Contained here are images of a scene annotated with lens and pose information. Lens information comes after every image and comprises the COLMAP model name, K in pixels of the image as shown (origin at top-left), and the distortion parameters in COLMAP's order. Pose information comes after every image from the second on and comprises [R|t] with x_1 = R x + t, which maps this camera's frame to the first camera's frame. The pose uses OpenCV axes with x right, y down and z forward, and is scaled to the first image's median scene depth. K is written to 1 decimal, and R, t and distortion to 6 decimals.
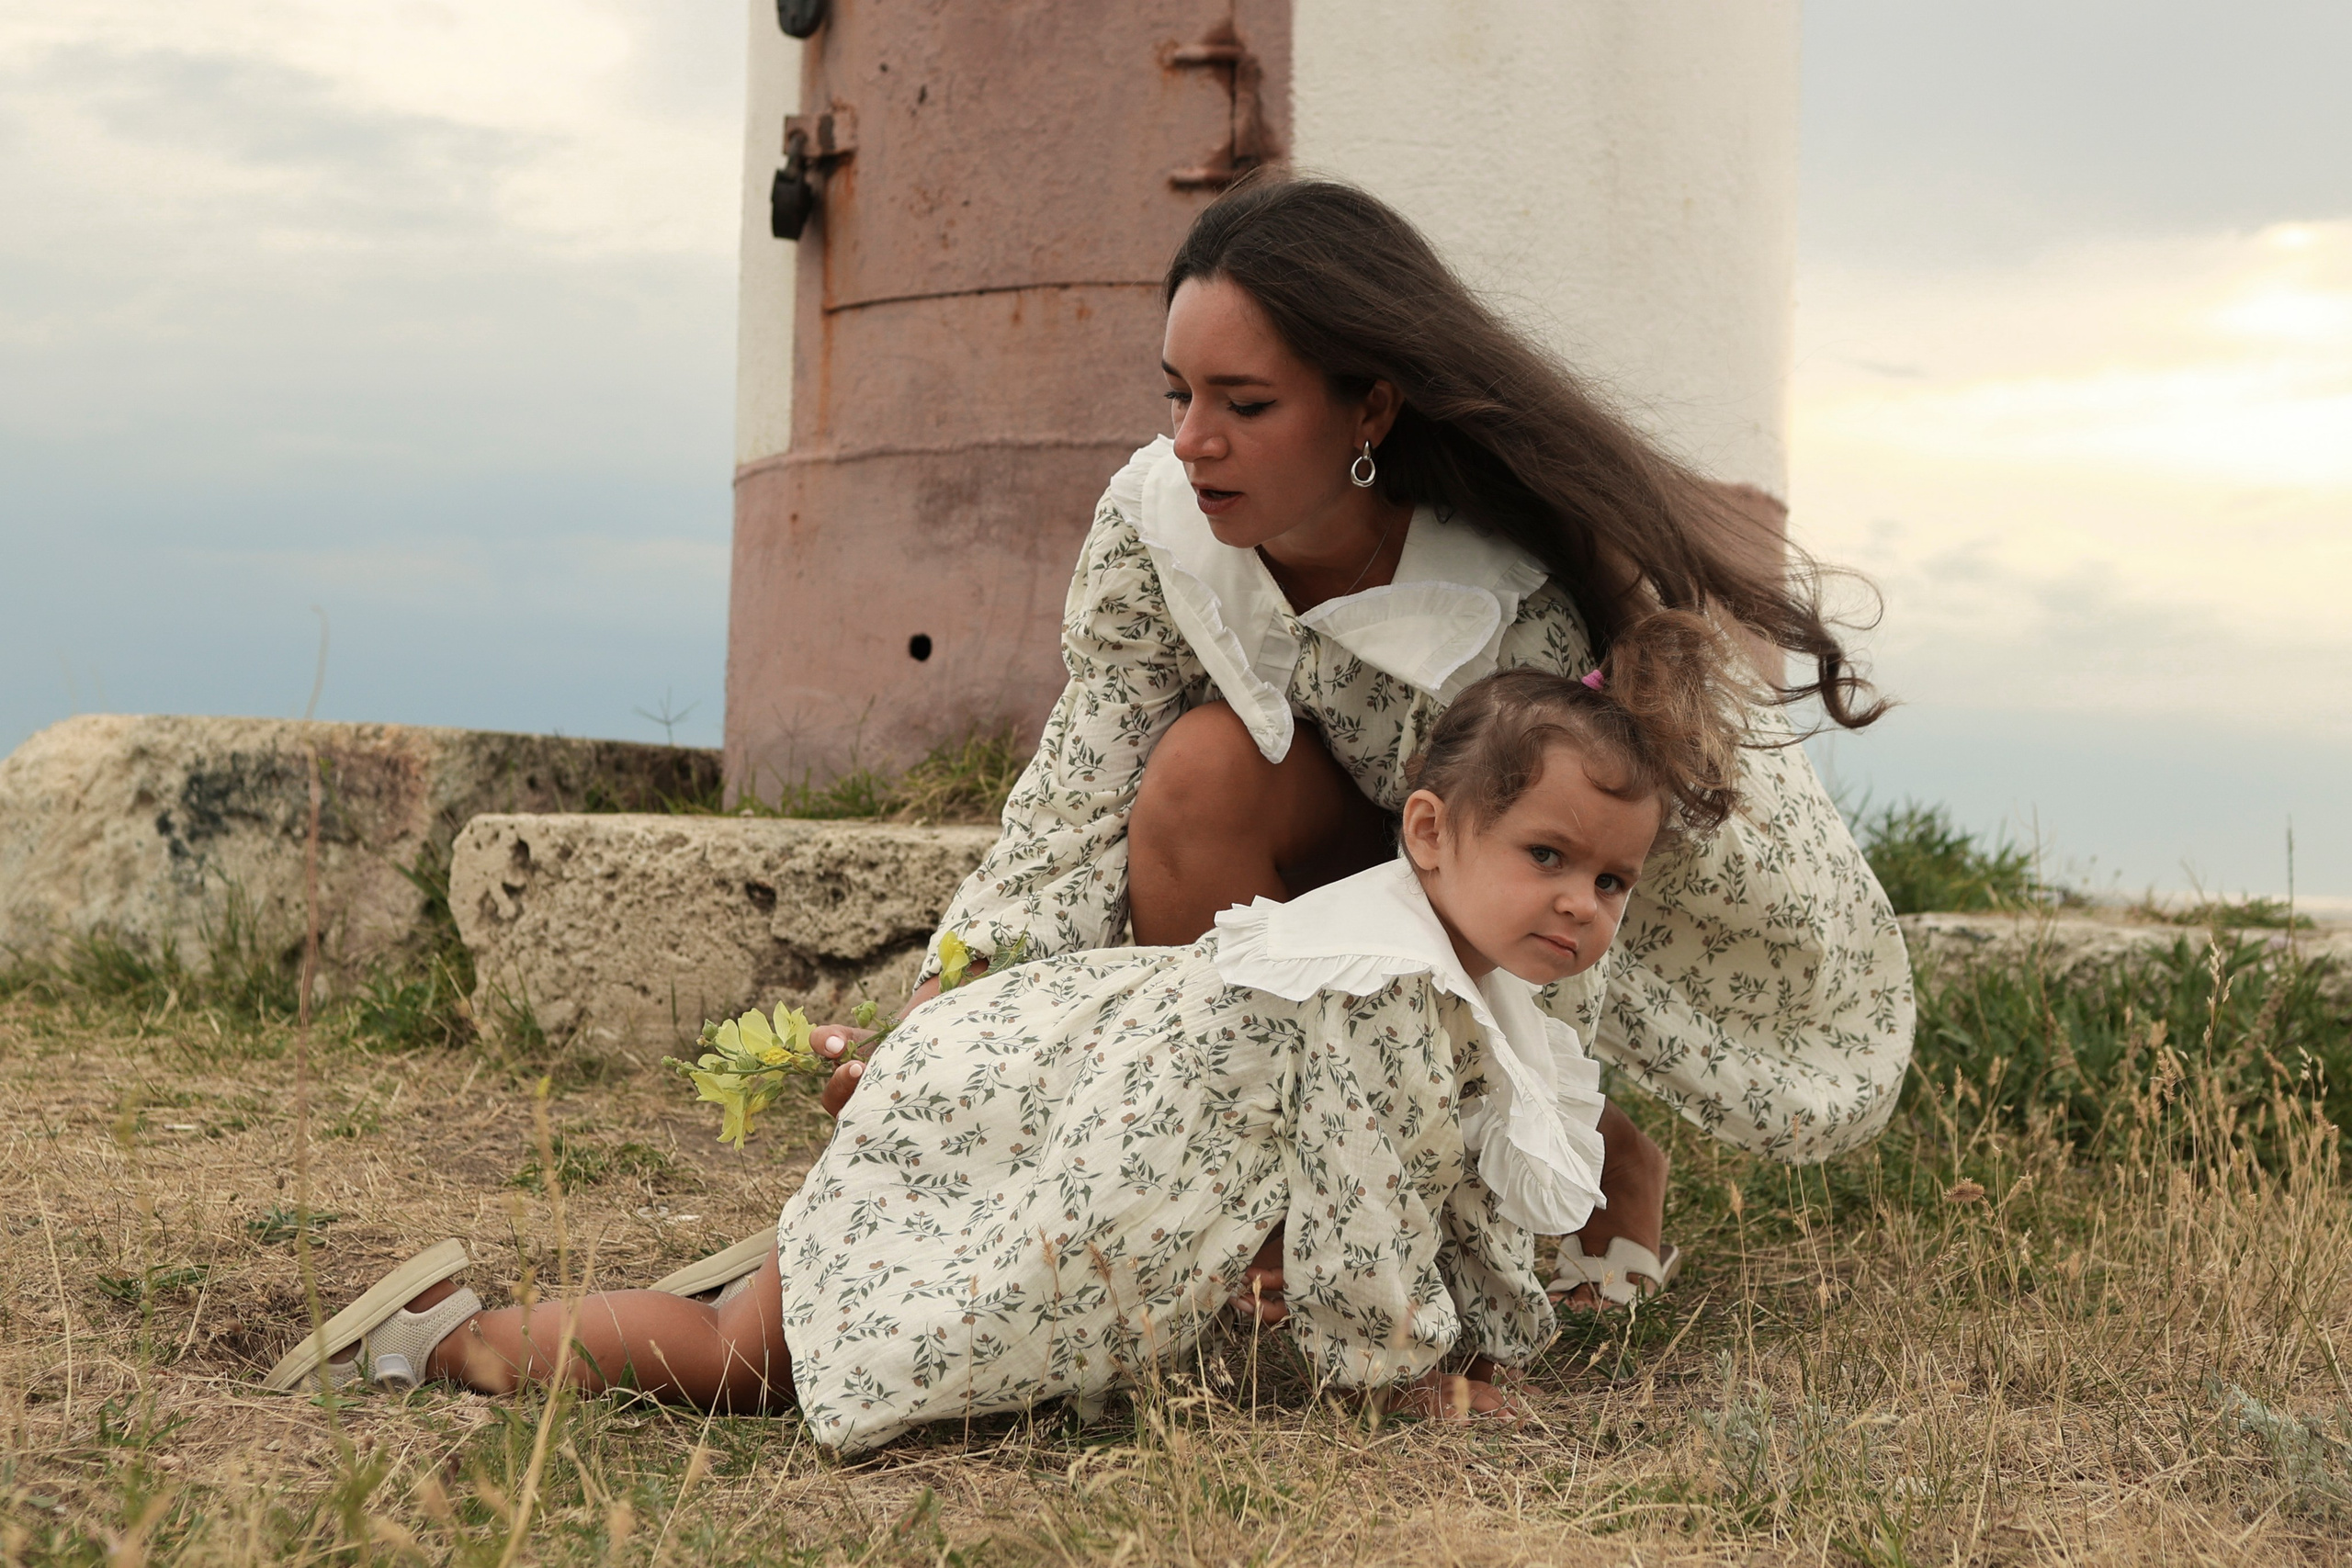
lens RADIAL K [[3071.3, 0, 1201.9], [0, 3071.3, 663.6], [0, 0, 1]] dist [-0.008303, -0.055756]
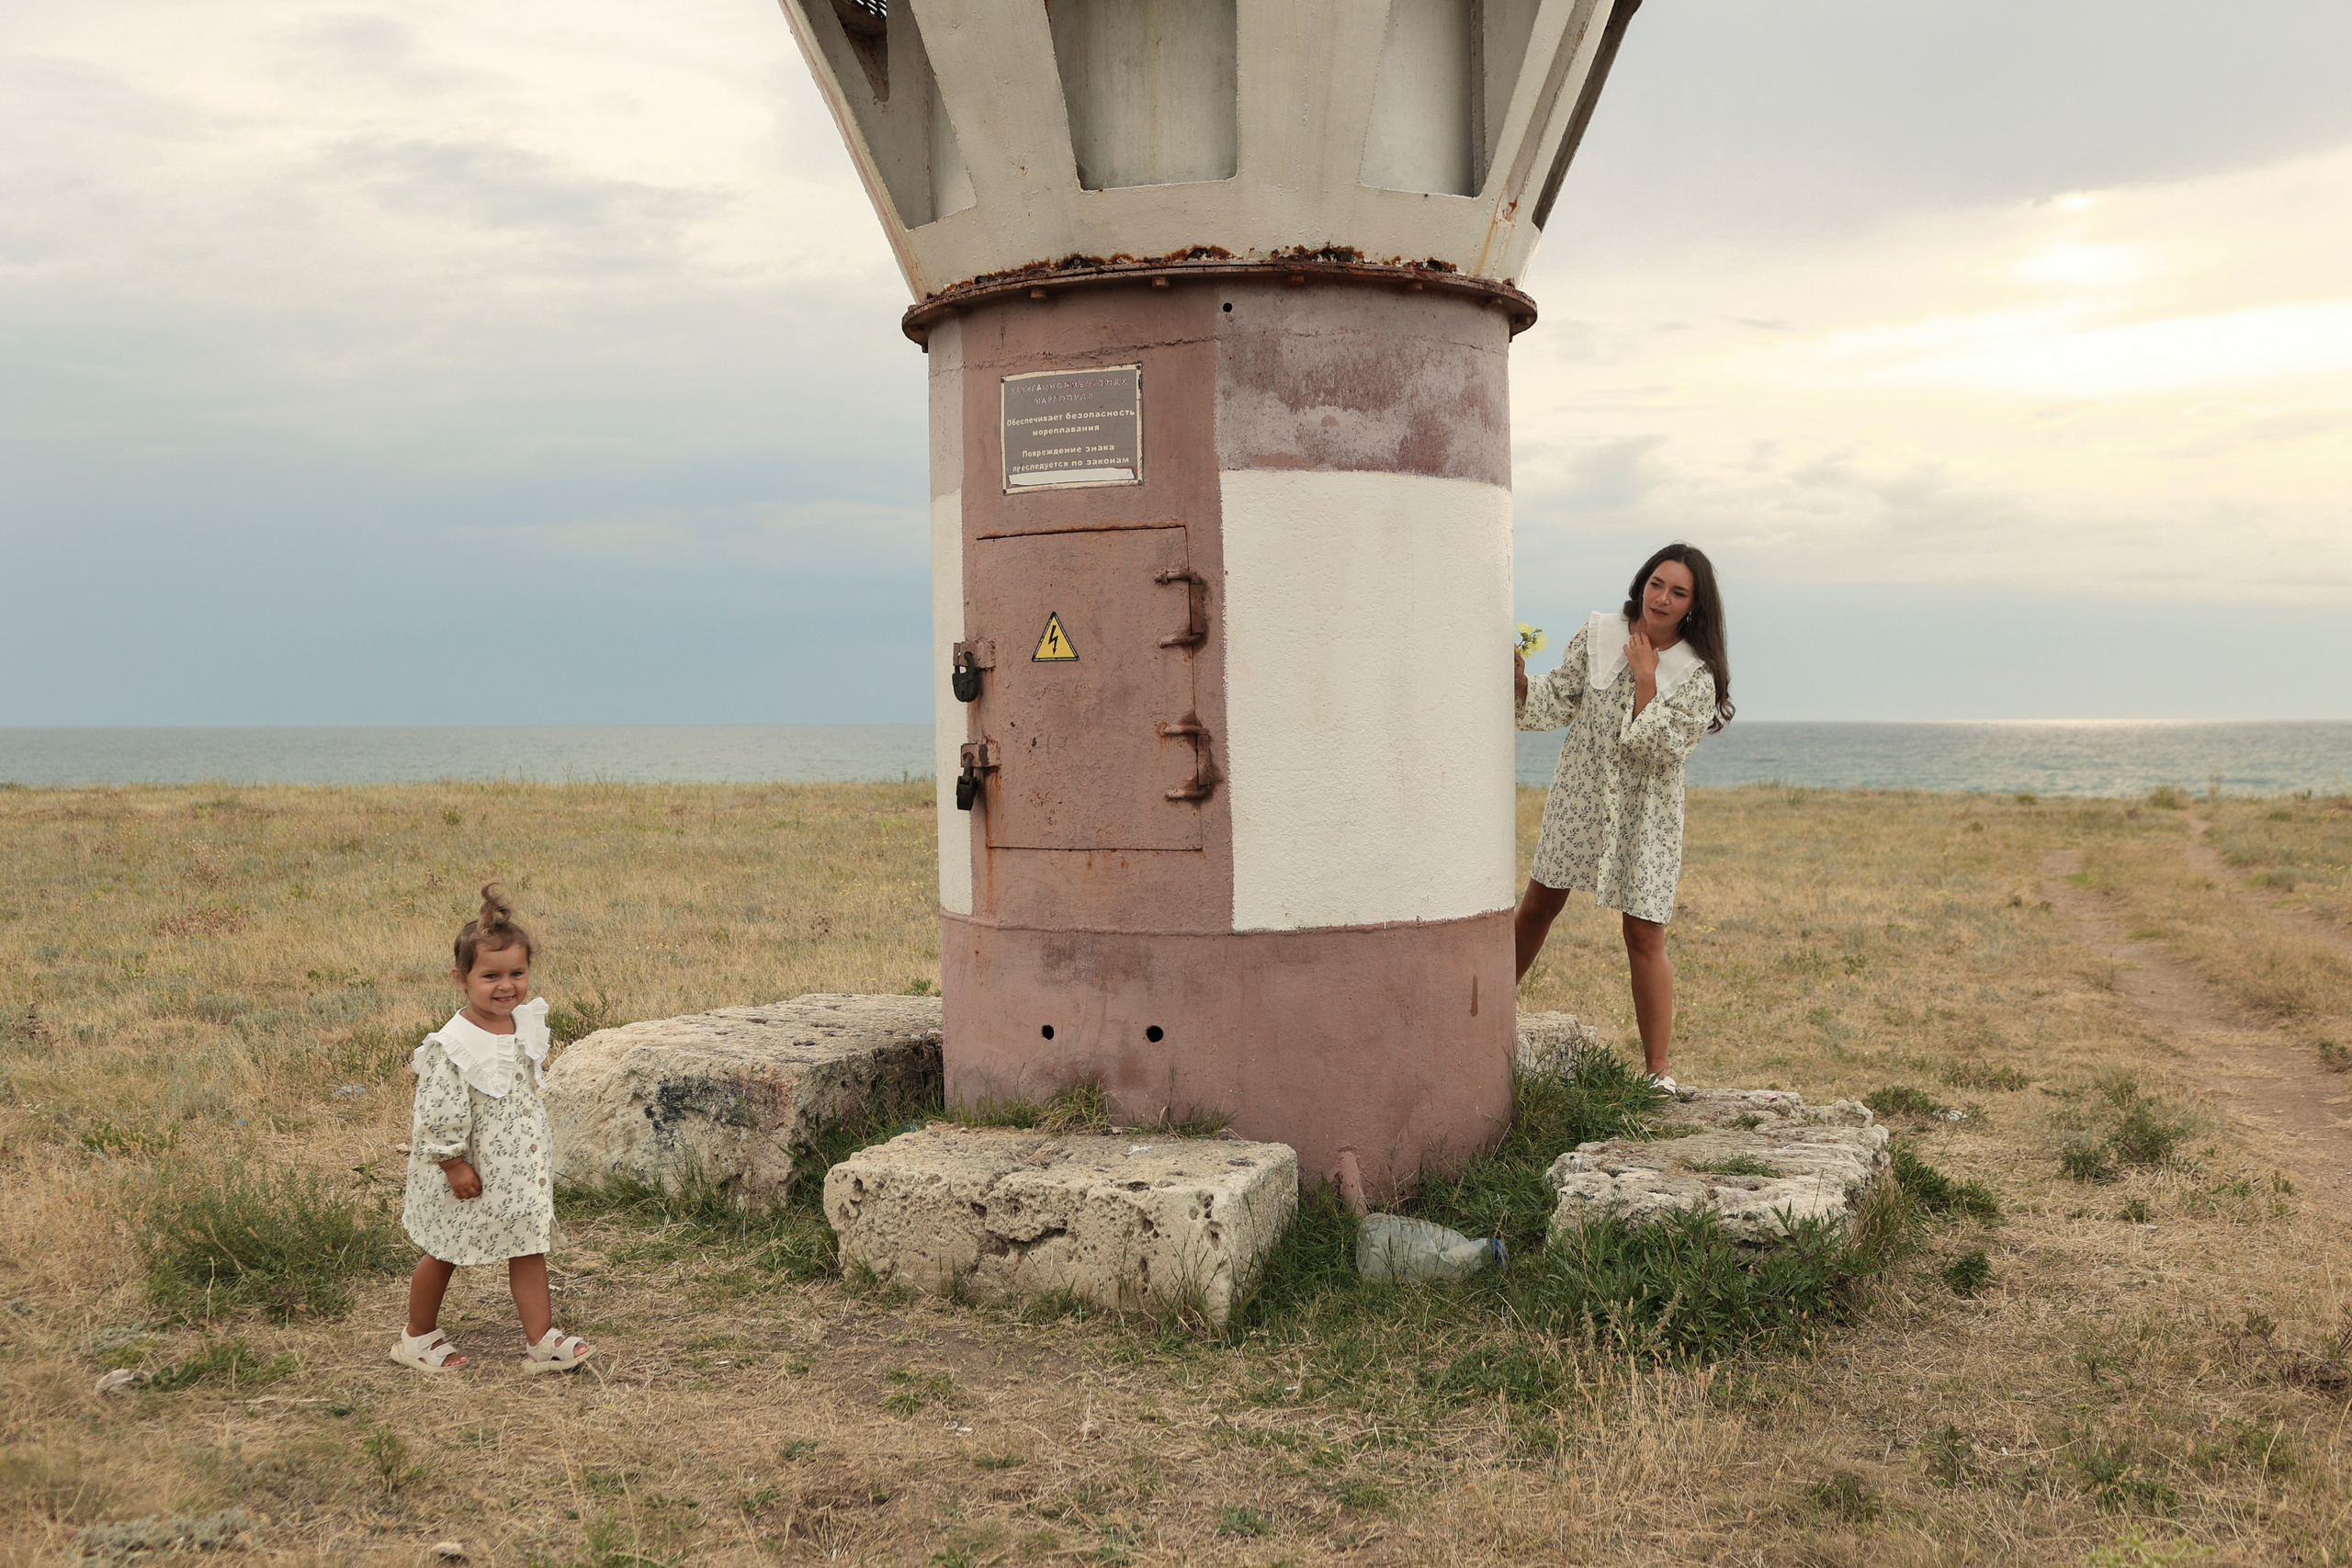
lens RADIAL K [[2372.0, 0, 1156.4], [0, 2372.0, 753.0], [0, 0, 1]] dist [-0.005520, -0.005622]
pose [[0.998315, -0.043648, -0.038229, 0.039100], [0.046613, 0.995669, 0.080436, -0.286975], [0.034553, -0.082083, 0.996026, -0.445385]]
